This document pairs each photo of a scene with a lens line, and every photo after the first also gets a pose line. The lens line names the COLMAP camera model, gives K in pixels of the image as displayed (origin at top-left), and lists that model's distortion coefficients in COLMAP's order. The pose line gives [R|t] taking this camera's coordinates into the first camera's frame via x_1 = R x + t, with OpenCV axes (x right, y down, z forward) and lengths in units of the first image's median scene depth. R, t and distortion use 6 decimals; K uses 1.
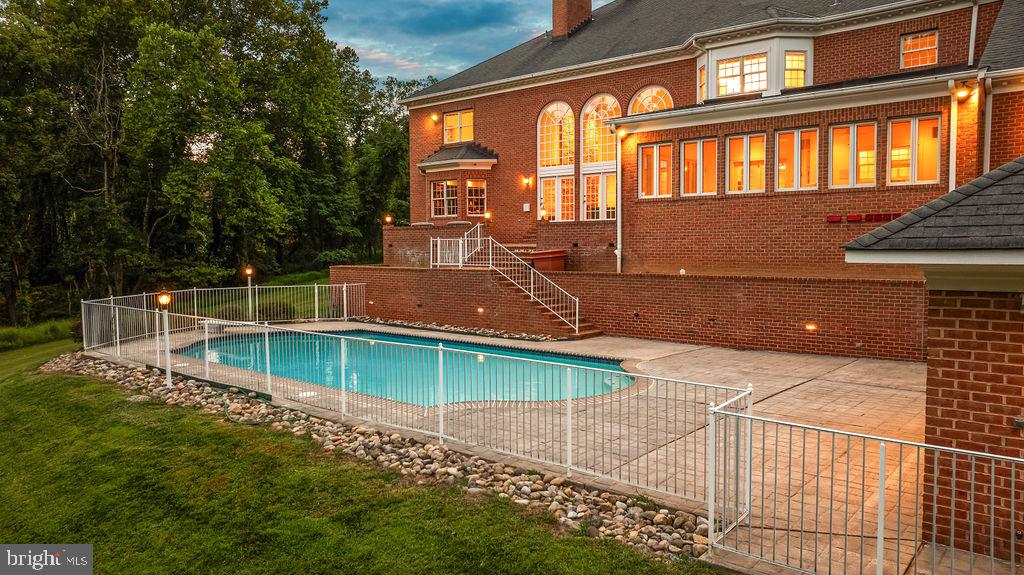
lens RADIAL K [[717.7, 0, 512.1], [0, 717.7, 295.0], [0, 0, 1]] dist [-0.029007, 0.028367]
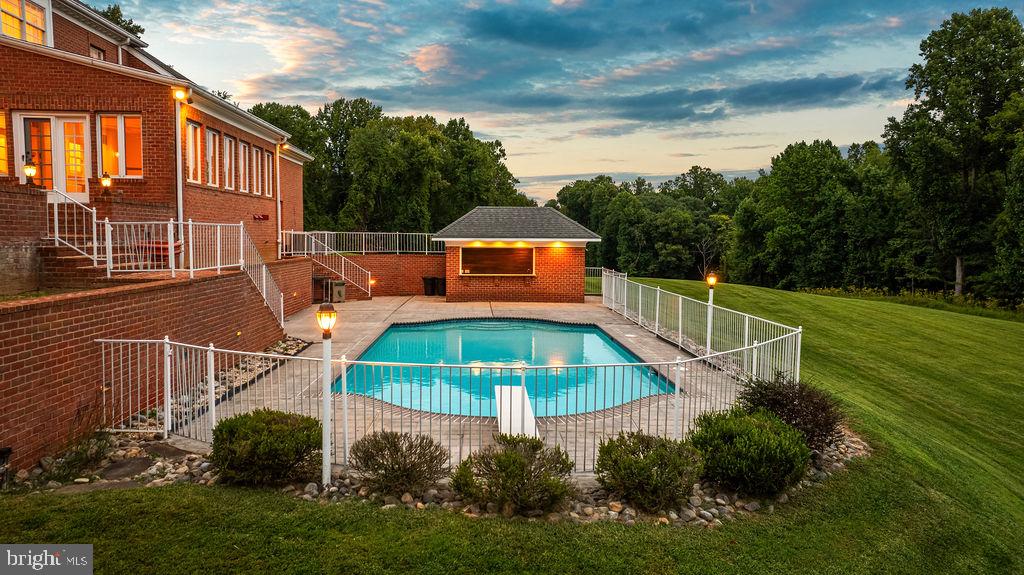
lens RADIAL K [[717.7, 0, 516.1], [0, 717.7, 289.4], [0, 0, 1]] dist [-0.029007, 0.028367]
pose [[-0.684578, -0.052866, 0.727020, -0.575035], [0.046723, 0.992133, 0.116139, -0.068950], [-0.727441, 0.113475, -0.676722, 1.039295]]
